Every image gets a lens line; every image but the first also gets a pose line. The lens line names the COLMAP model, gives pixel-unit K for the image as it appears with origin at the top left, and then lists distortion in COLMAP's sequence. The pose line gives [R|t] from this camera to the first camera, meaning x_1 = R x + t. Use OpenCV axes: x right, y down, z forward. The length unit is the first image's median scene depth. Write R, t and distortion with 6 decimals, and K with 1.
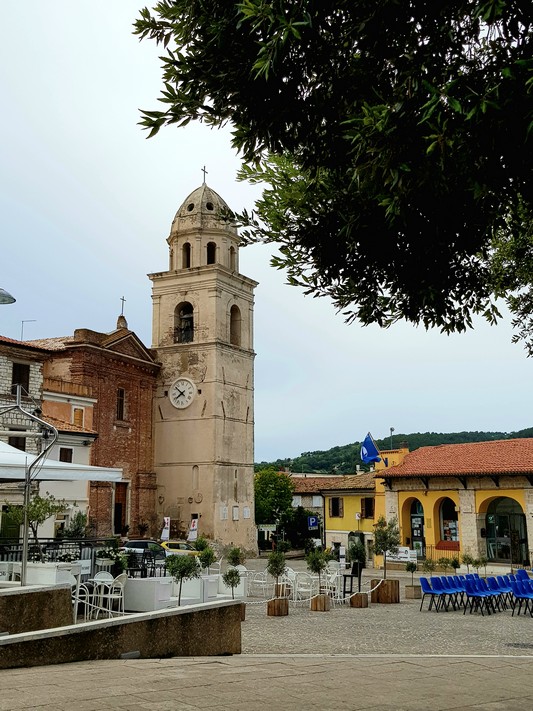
lens RADIAL K [[839.5, 0, 269.5], [0, 839.5, 350.7], [0, 0, 1]] dist [0.093523, 0.000000]
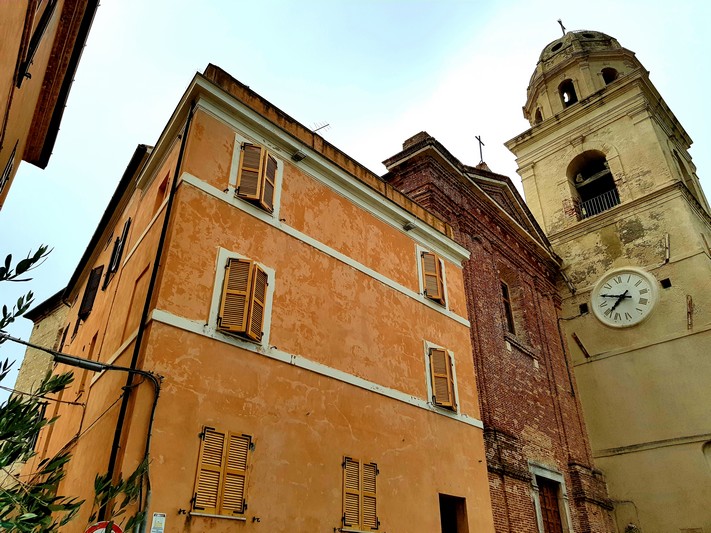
lens RADIAL K [[554.9, 0, 353.9], [0, 554.9, 265.9], [0, 0, 1]] dist [0.045956, -0.032891]
pose [[0.956610, -0.150957, -0.249219, -0.169678], [0.052559, 0.930697, -0.361995, 0.143564], [0.286593, 0.333189, 0.898248, 0.652784]]
